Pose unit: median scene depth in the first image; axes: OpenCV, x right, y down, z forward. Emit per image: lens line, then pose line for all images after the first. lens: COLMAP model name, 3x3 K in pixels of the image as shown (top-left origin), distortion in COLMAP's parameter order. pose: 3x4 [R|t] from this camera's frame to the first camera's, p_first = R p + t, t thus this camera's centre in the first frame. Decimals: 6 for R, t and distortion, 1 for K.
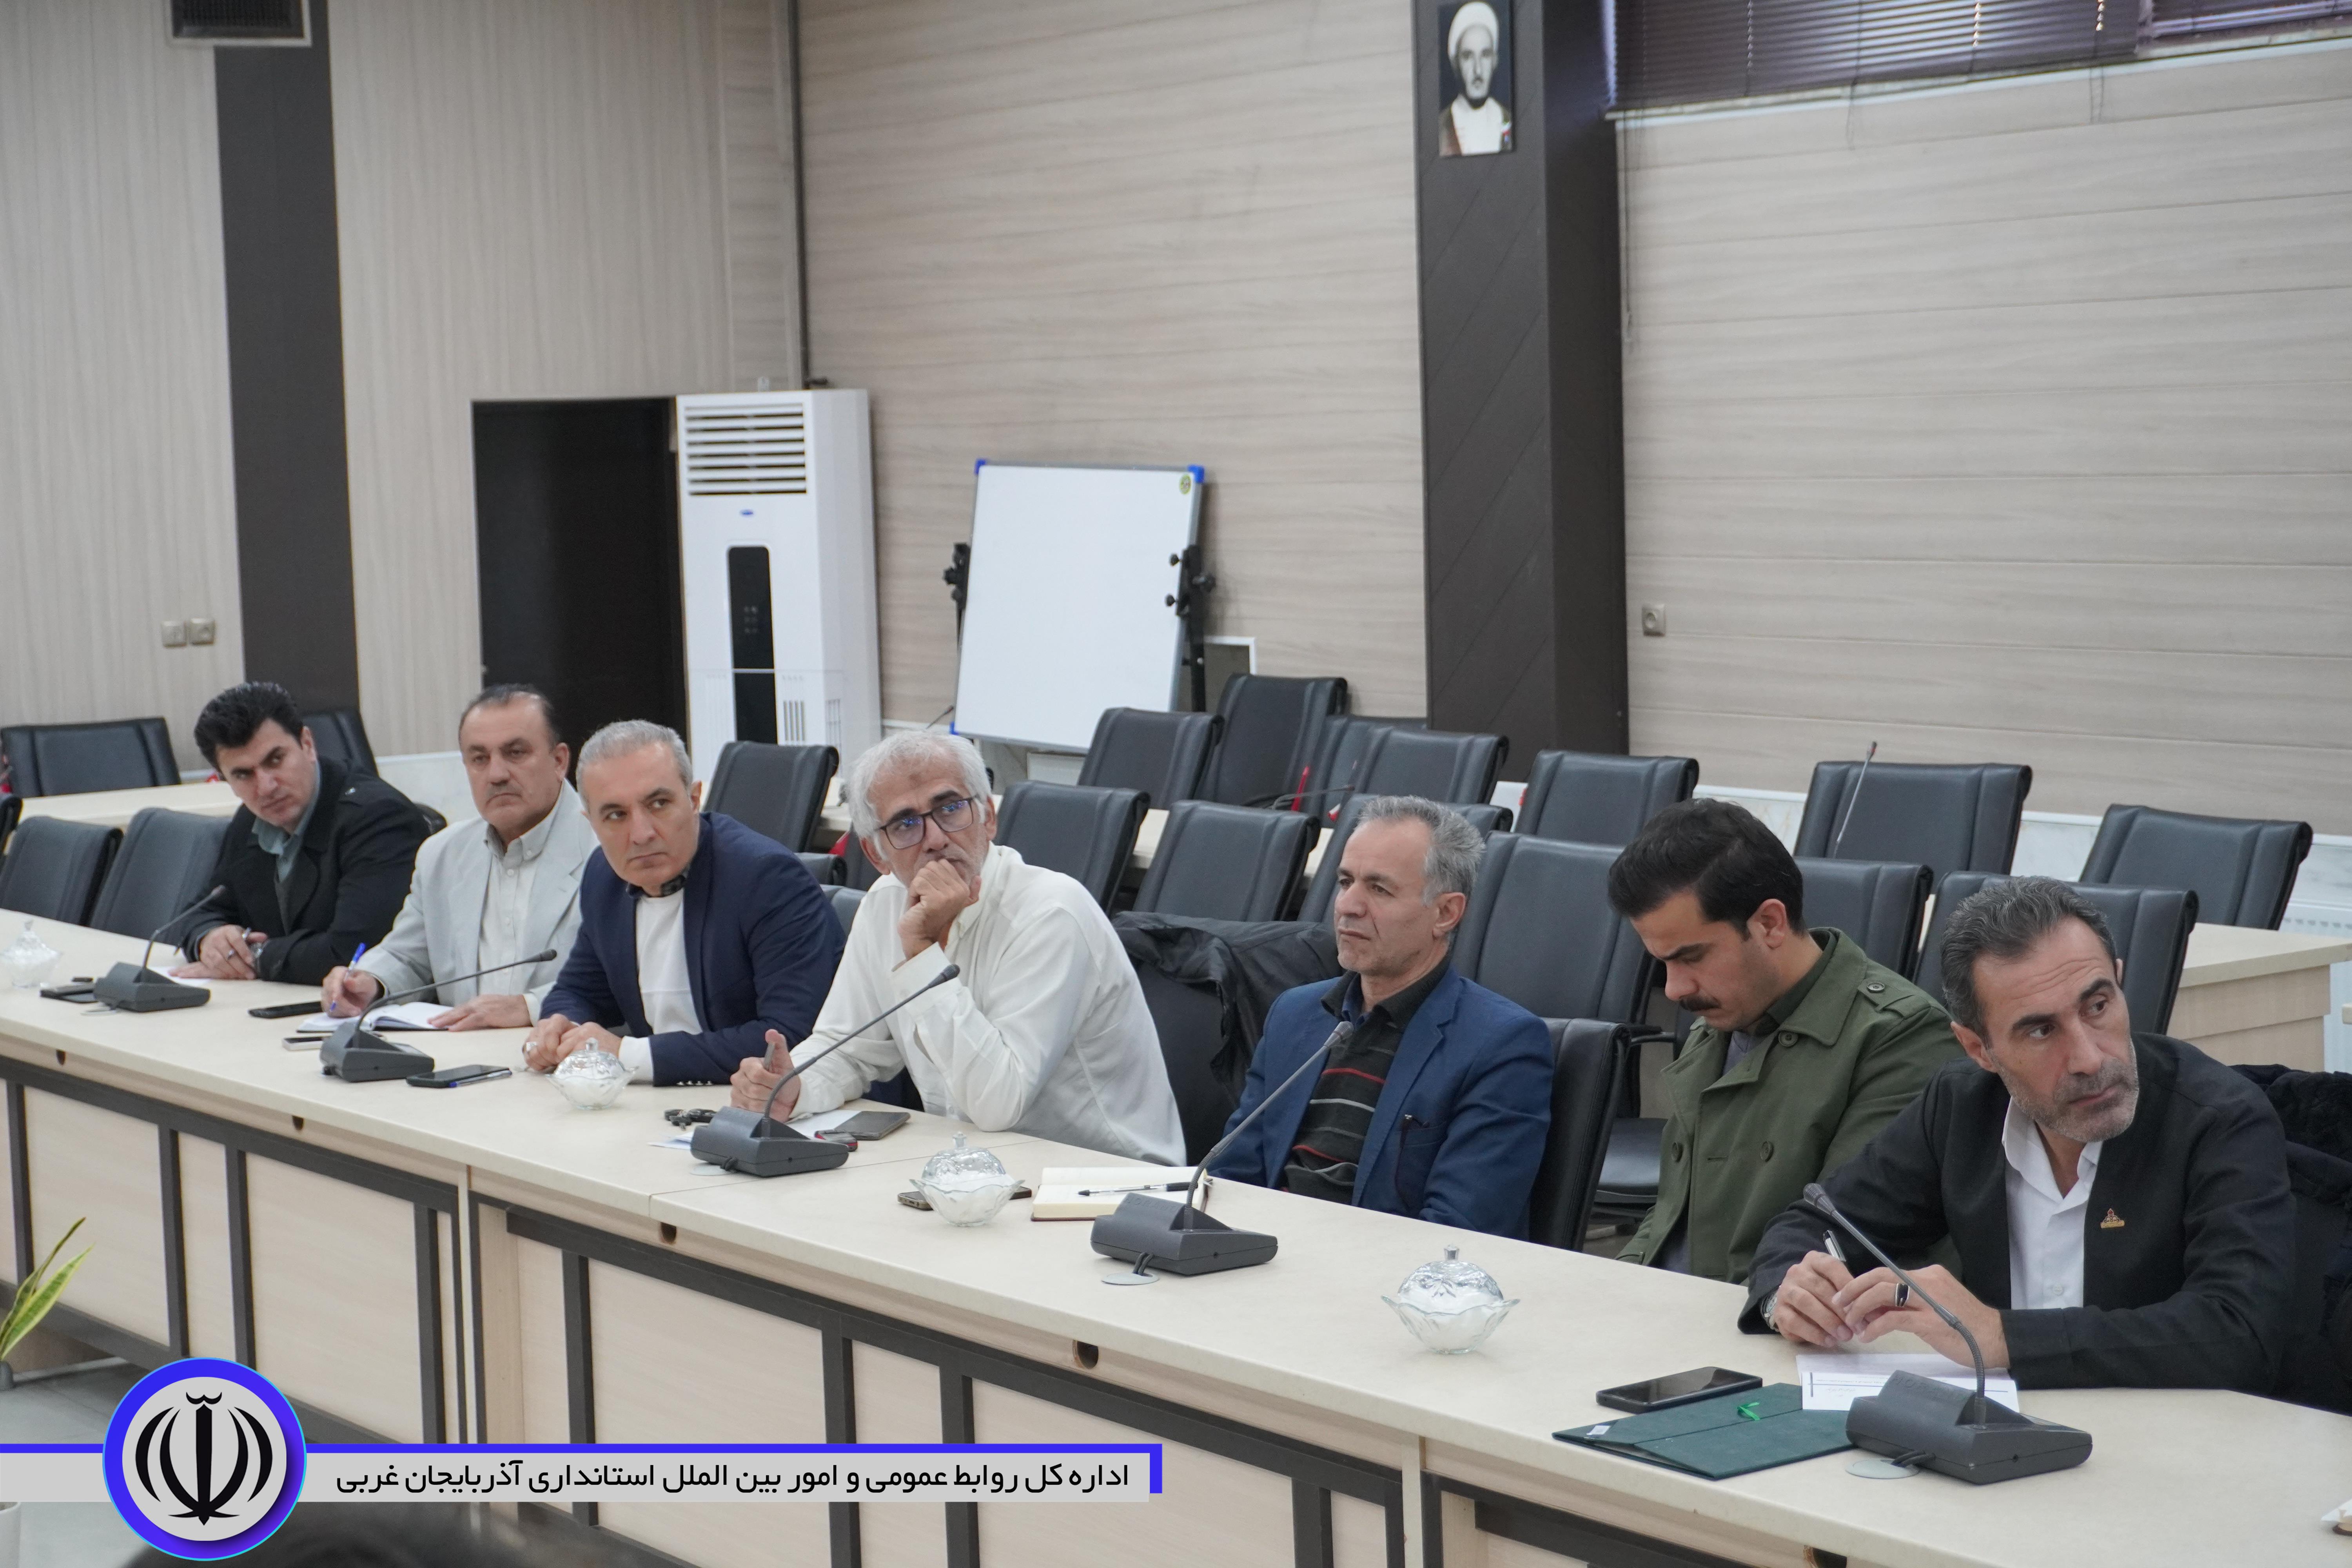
lens RADIAL K [[4231.9, 0, 1173.1], [0, 4231.9, 792.1], [0, 0, 1]] dist [-0.028372, 0.000000]
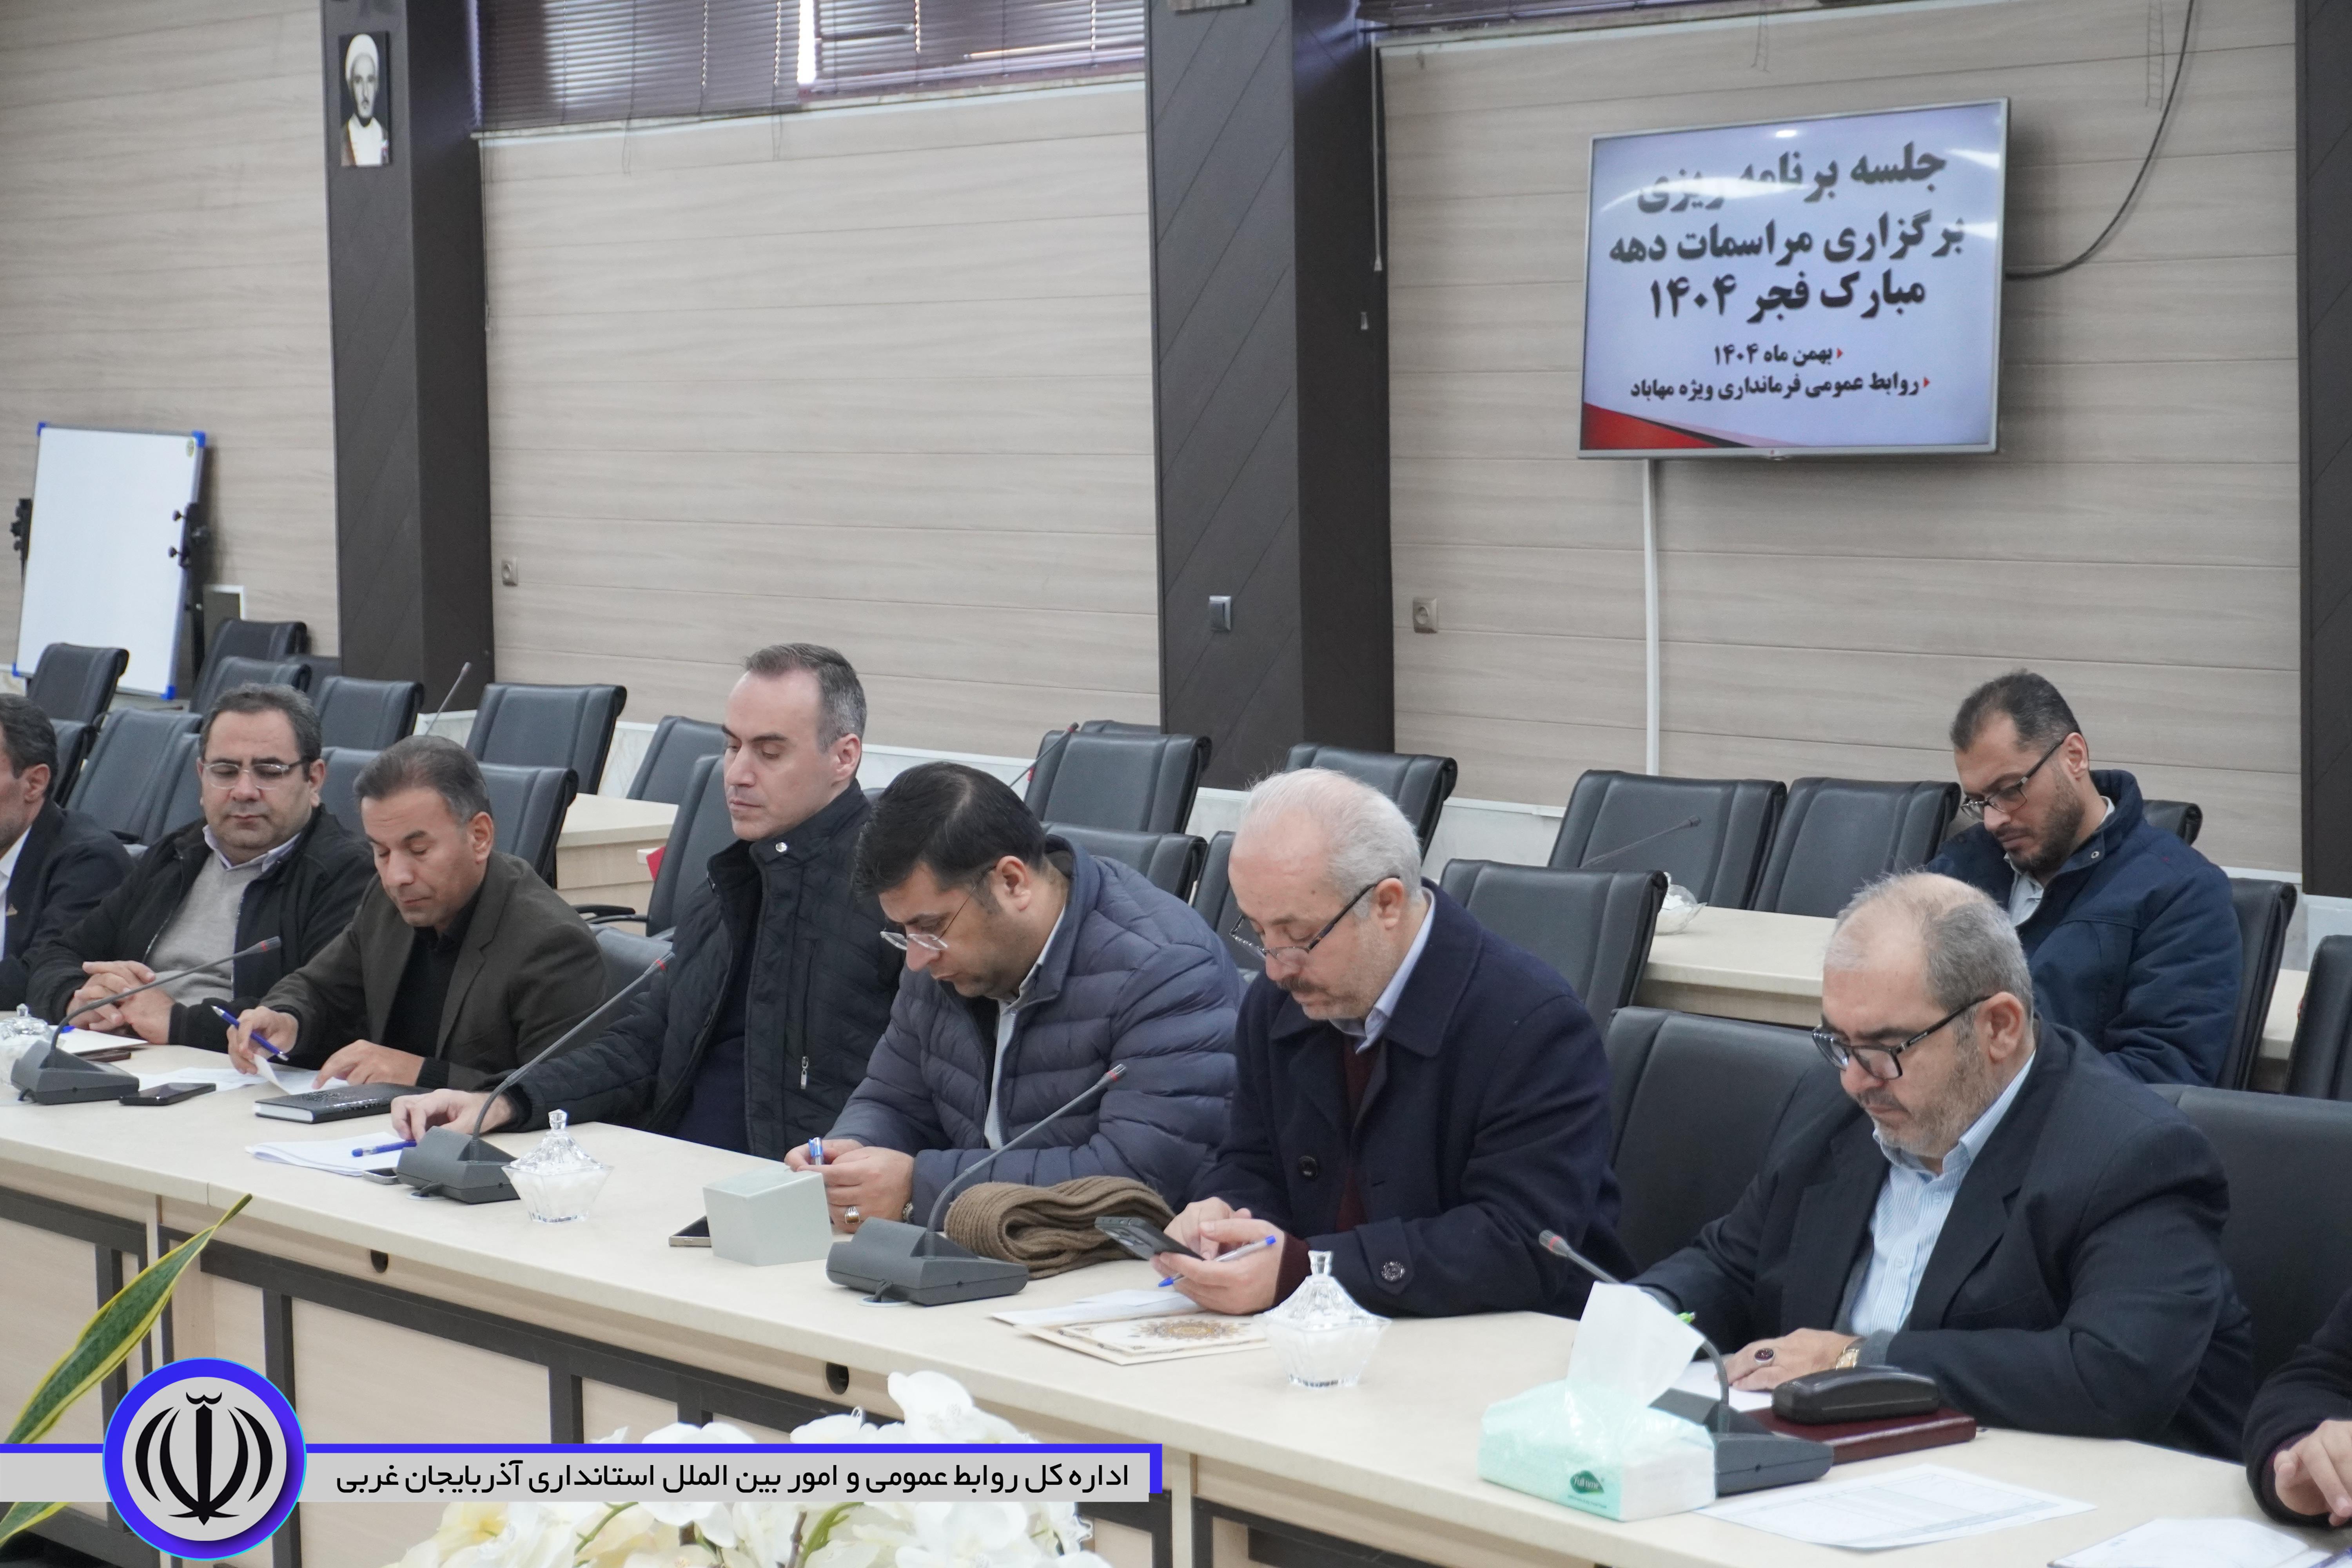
lens RADIAL K [[4842.8, 0, 1179.4], [0, 4842.8, 776.5], [0, 0, 1]] dist [0.002325, 0.000000]
pose [[0.997809, 0.012881, 0.064902, 0.187945], [-0.012518, 0.999904, -0.006005, 0.018618], [-0.064973, 0.005180, 0.997874, -0.296974]]
